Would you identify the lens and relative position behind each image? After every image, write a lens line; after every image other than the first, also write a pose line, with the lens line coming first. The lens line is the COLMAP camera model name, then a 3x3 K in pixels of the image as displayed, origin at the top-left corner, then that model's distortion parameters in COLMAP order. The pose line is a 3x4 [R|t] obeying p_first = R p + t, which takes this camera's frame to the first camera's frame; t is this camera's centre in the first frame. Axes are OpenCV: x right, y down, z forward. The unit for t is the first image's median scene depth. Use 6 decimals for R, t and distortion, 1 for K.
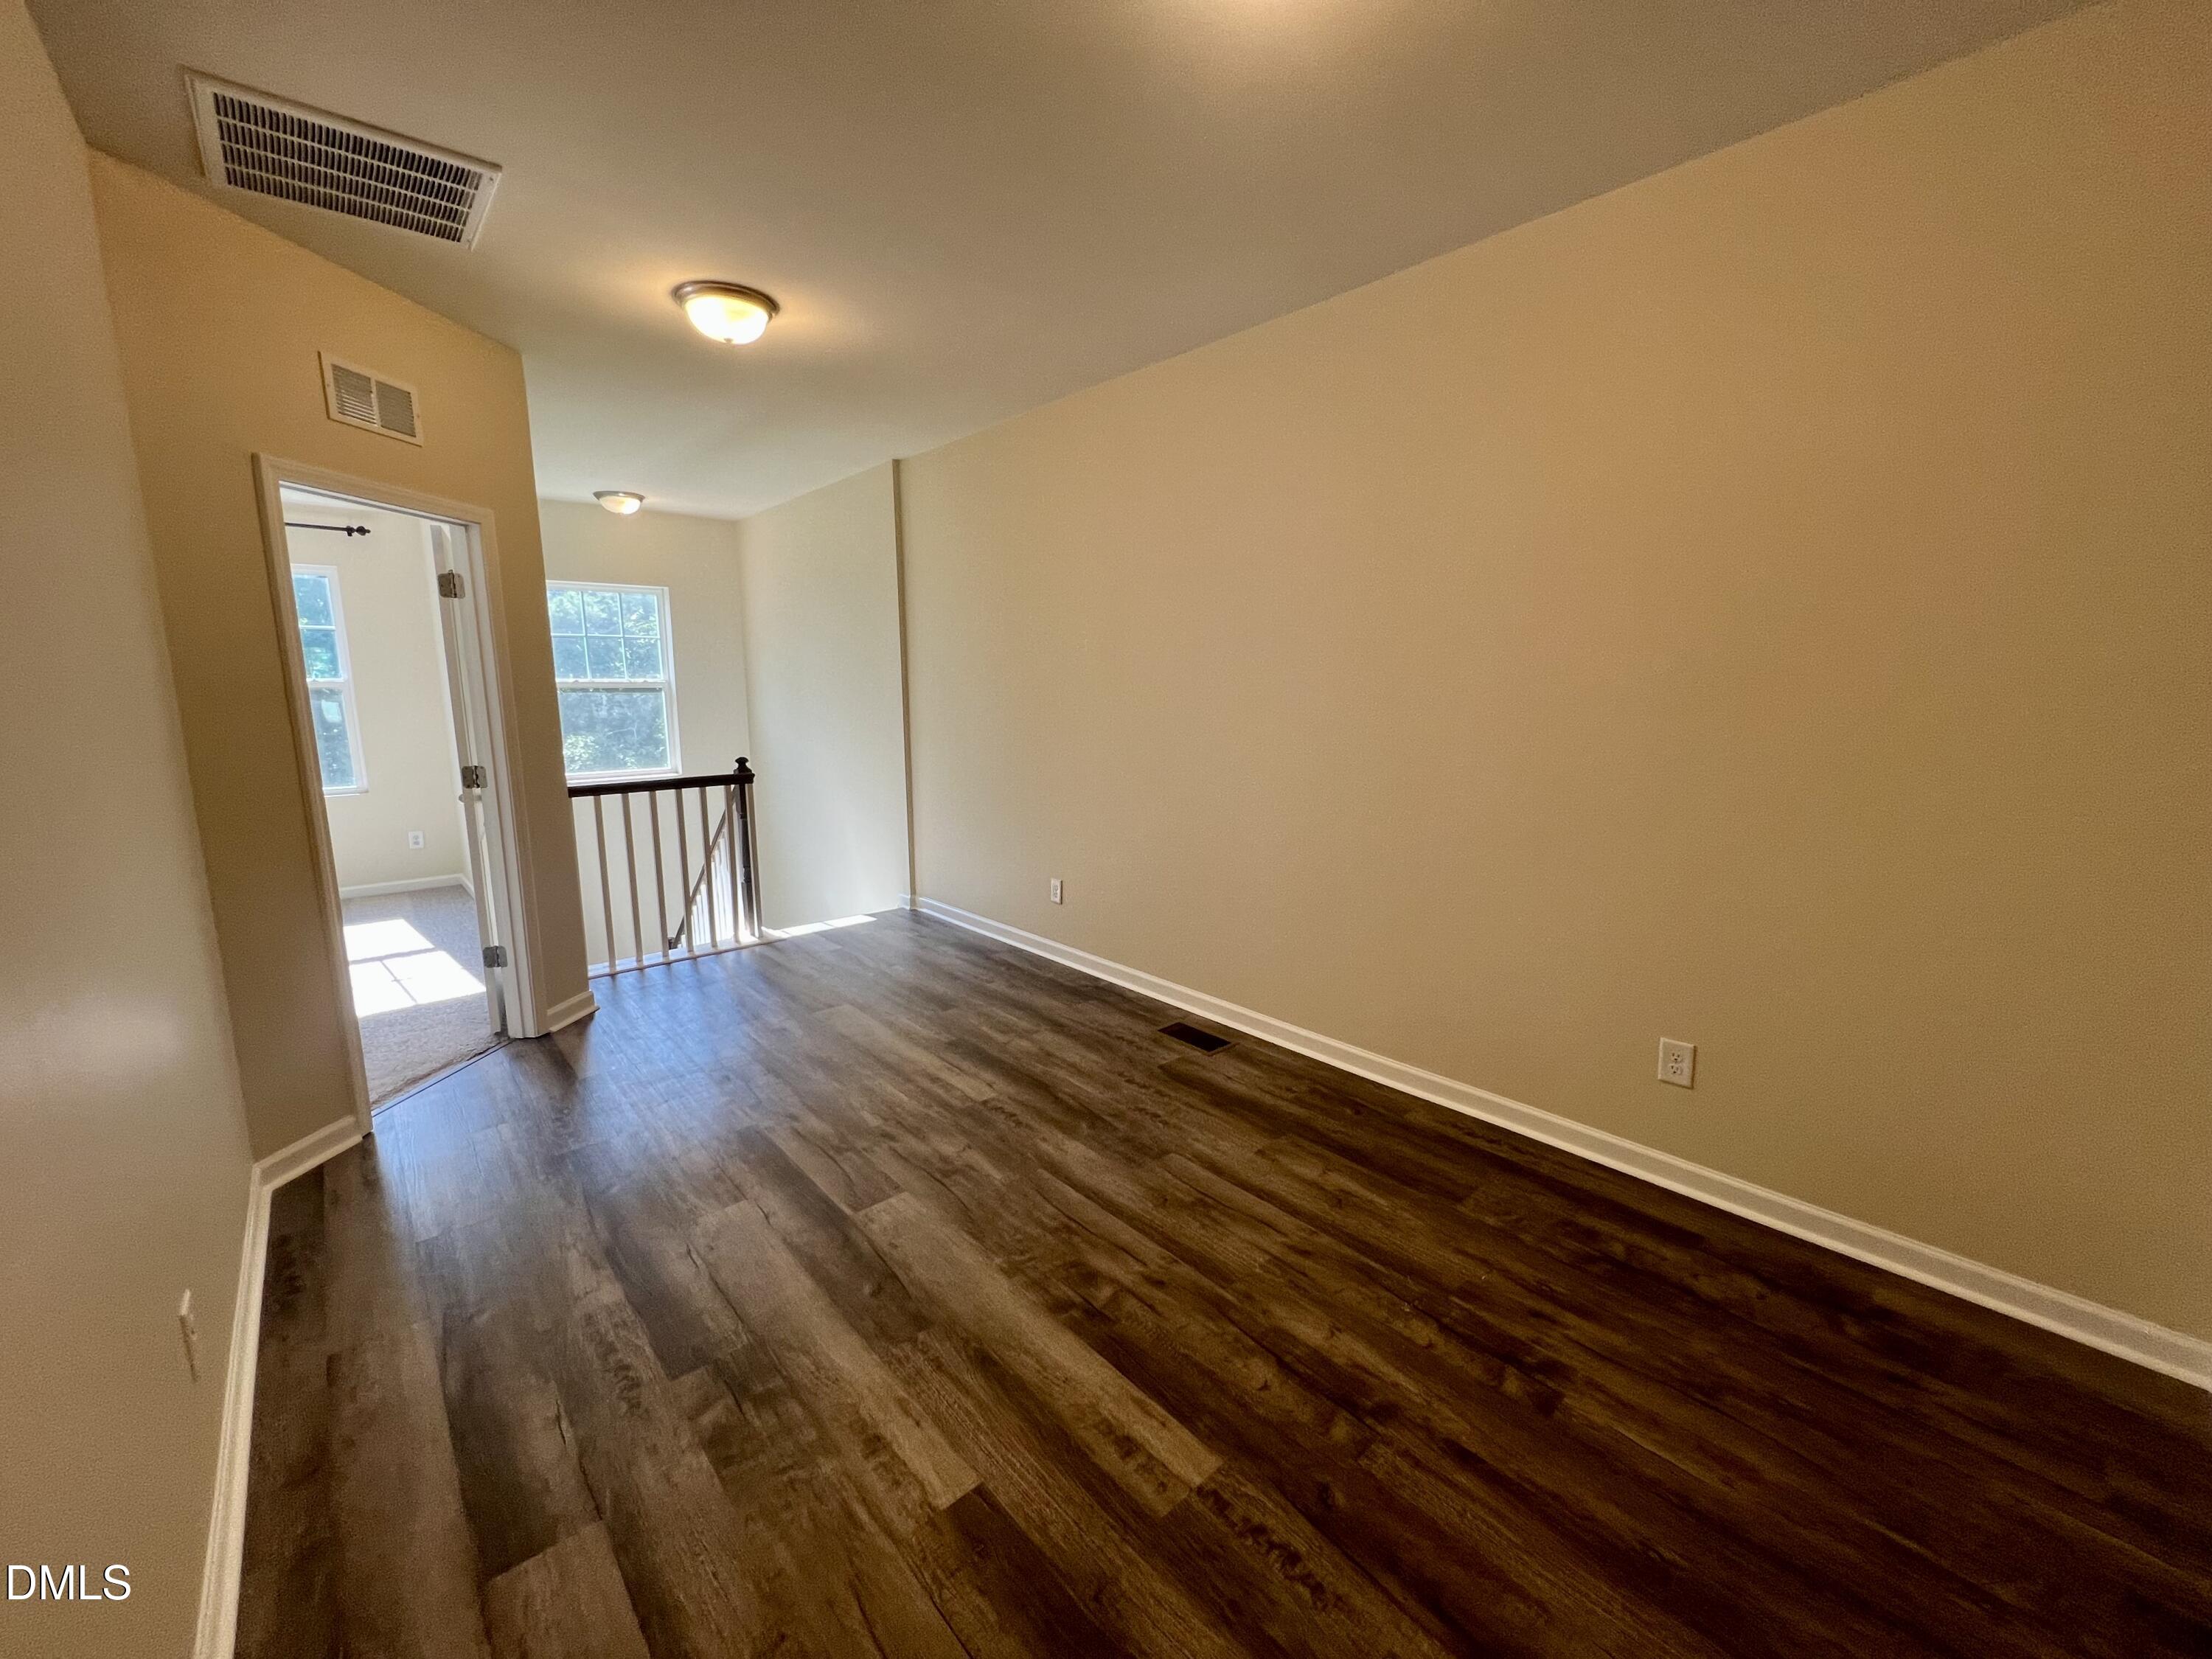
lens RADIAL K [[883.9, 0, 1108.7], [0, 883.9, 835.9], [0, 0, 1]] dist [-0.001908, 0.000629]
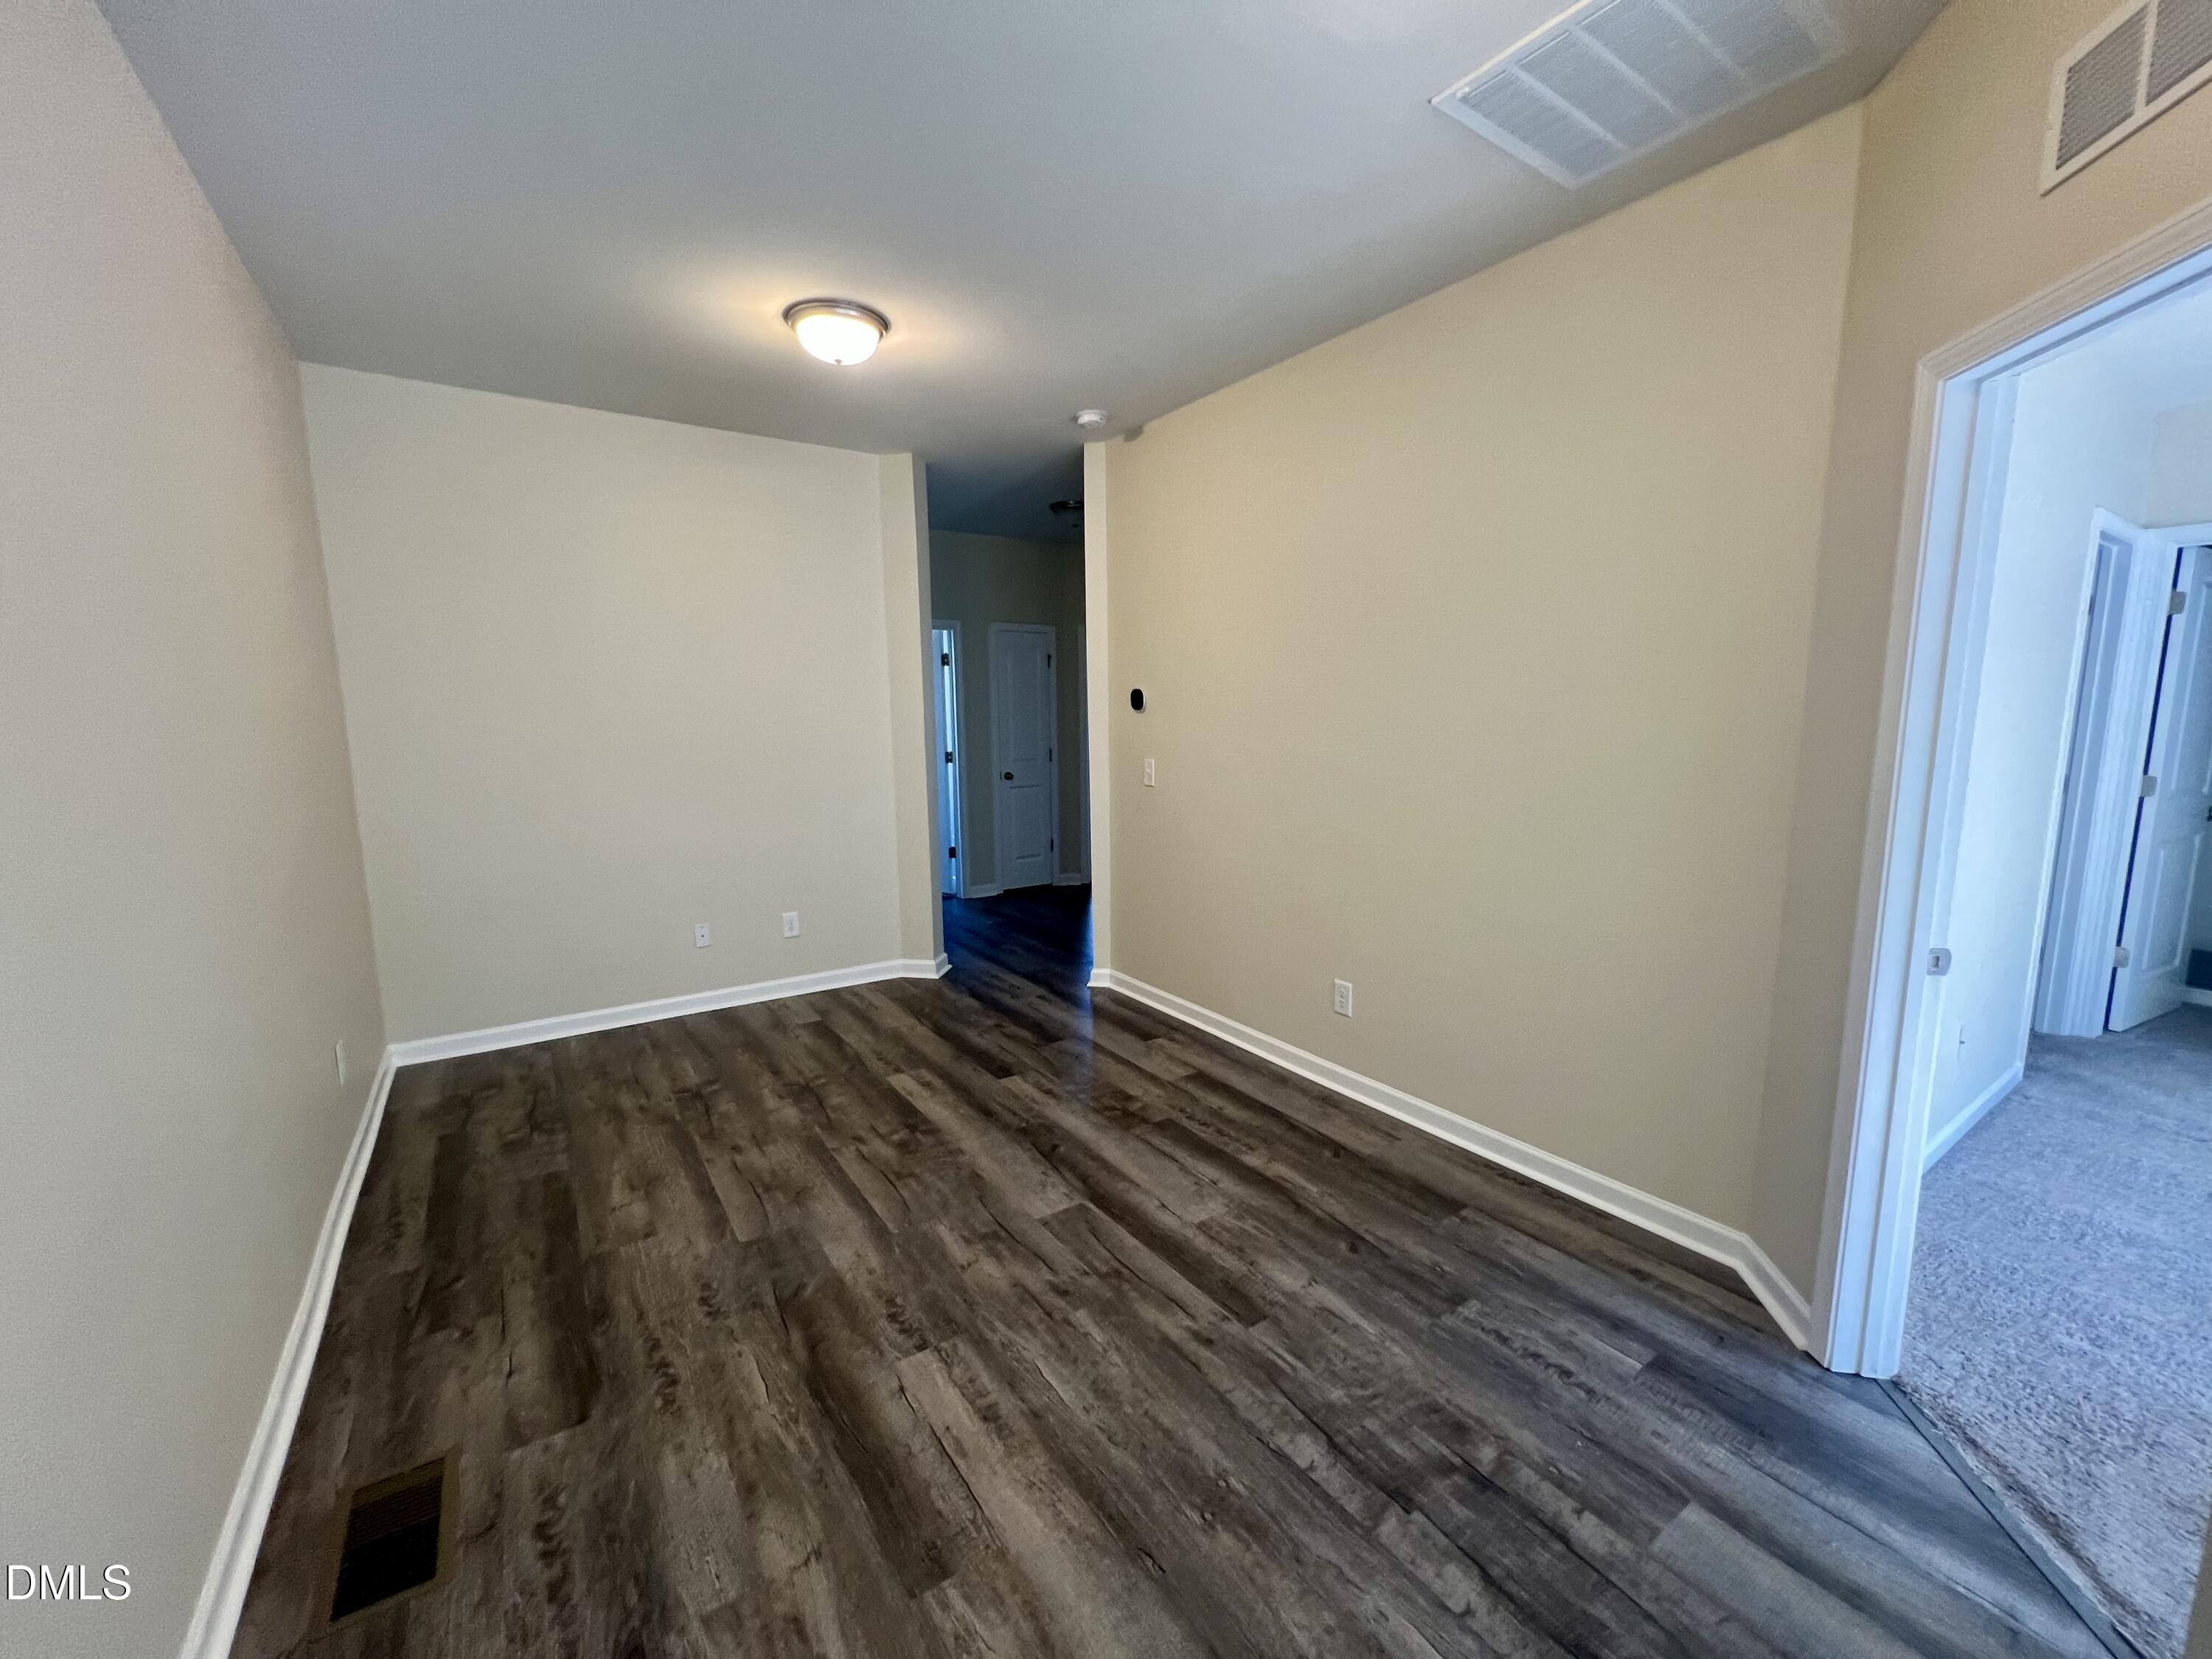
lens RADIAL K [[883.9, 0, 1107.3], [0, 883.9, 832.0], [0, 0, 1]] dist [-0.001908, 0.000629]
pose [[-0.991865, -0.005121, 0.127194, -0.449760], [0.034111, 0.951958, 0.304322, -0.323727], [-0.122642, 0.306185, -0.944039, 1.864888]]
